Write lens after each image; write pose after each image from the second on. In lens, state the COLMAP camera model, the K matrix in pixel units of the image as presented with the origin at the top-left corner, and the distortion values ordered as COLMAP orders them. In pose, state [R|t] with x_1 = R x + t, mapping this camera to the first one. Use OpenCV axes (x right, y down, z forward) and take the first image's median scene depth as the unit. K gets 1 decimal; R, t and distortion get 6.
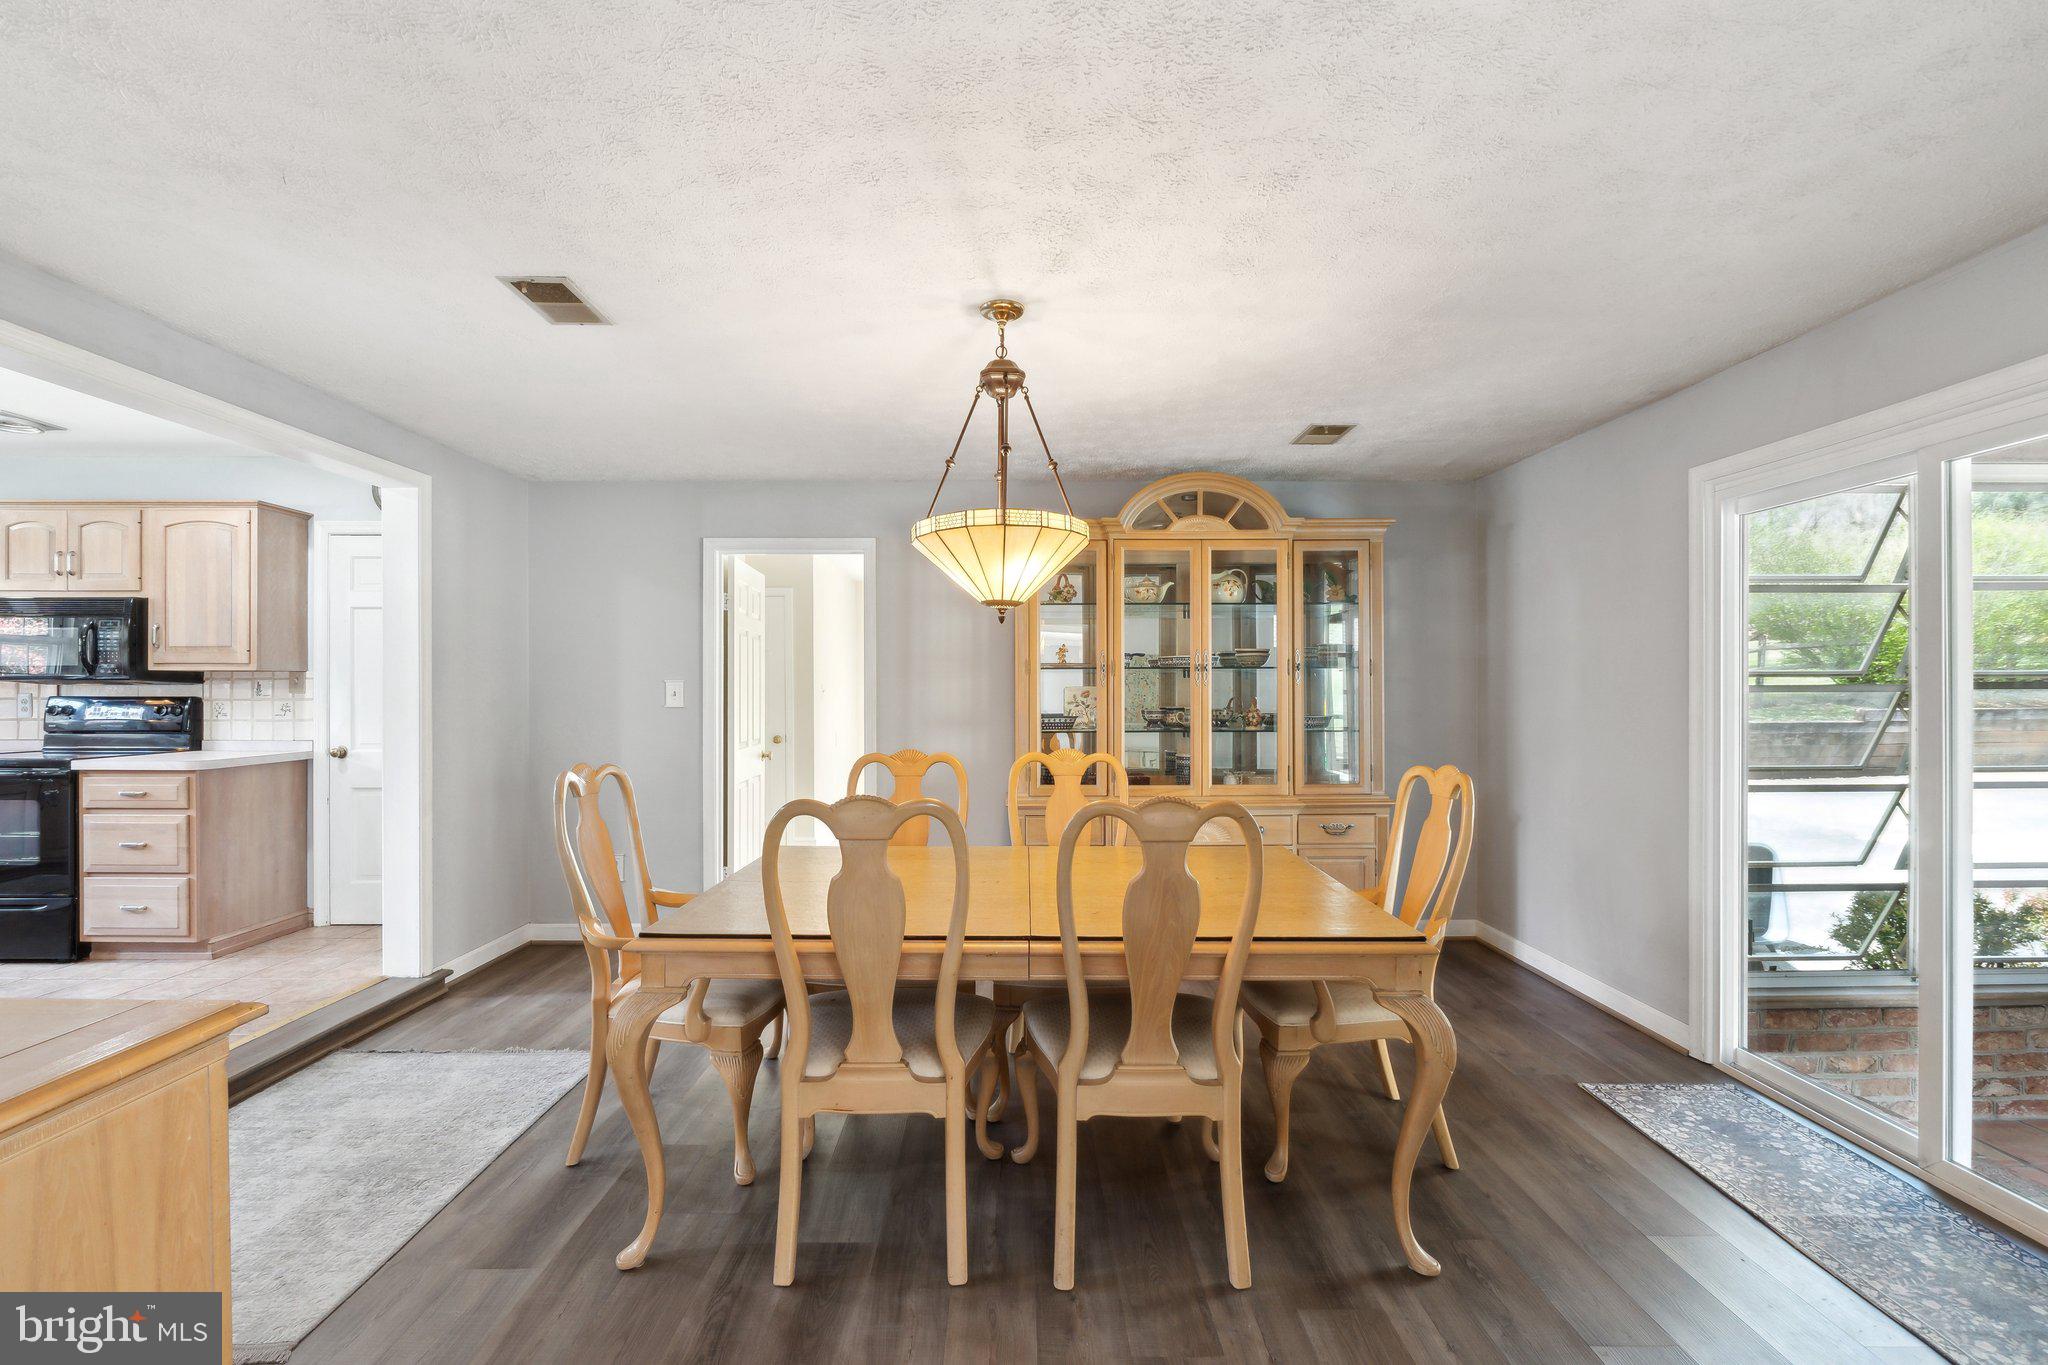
lens RADIAL K [[868.6, 0, 1013.4], [0, 868.6, 688.8], [0, 0, 1]] dist [-0.011638, -0.000157]
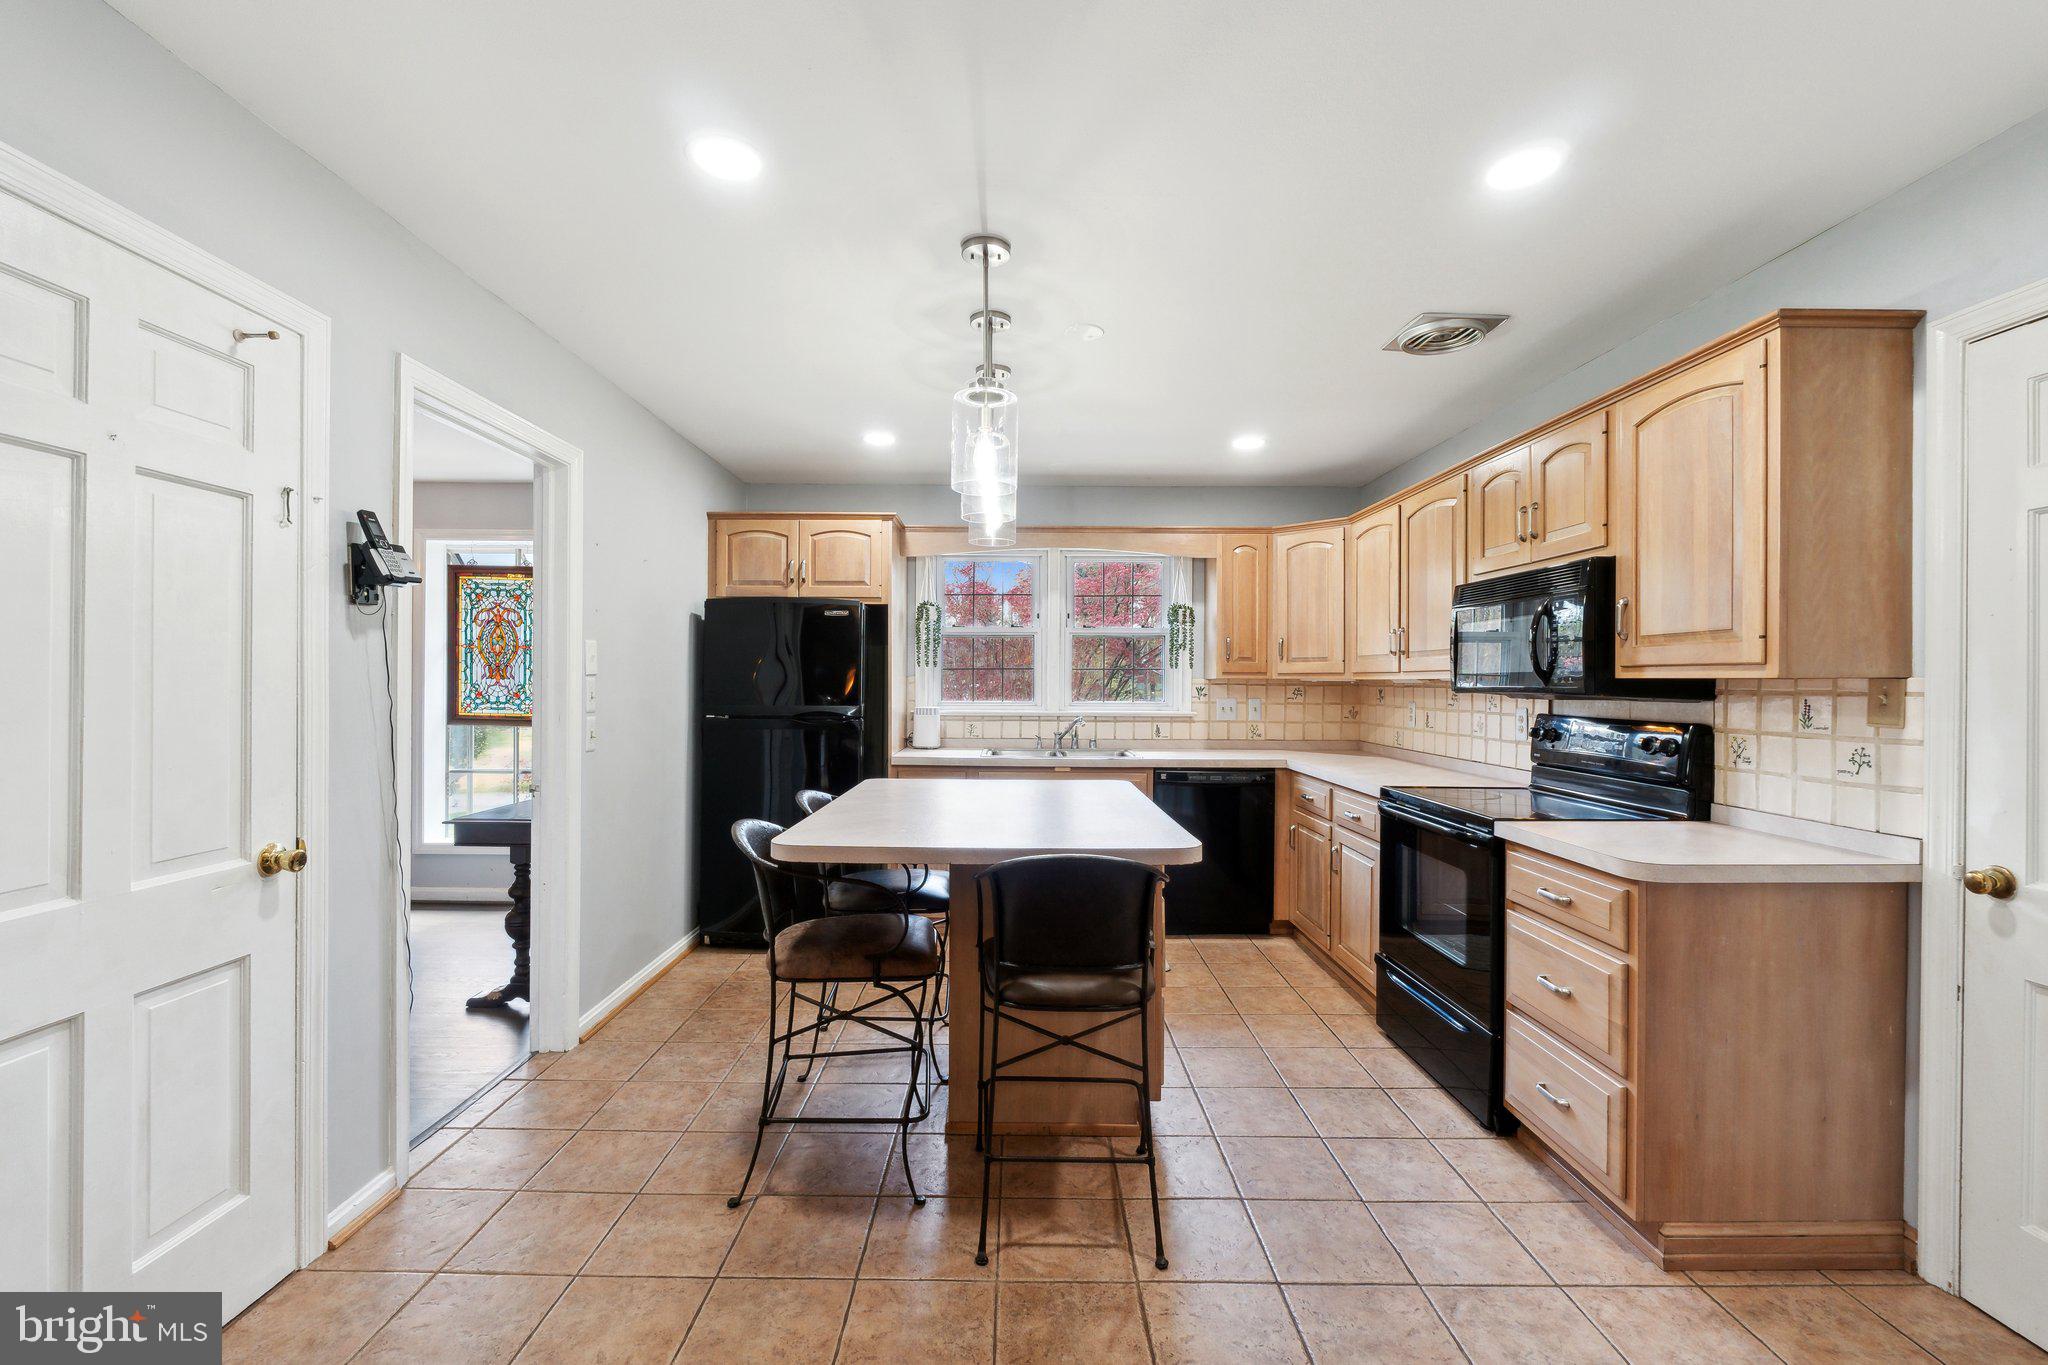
lens RADIAL K [[868.6, 0, 1010.3], [0, 868.6, 686.0], [0, 0, 1]] dist [-0.011638, -0.000157]
pose [[-0.019066, 0.003827, -0.999811, -0.407543], [0.002909, 0.999989, 0.003773, -0.020055], [0.999814, -0.002837, -0.019077, 0.594535]]
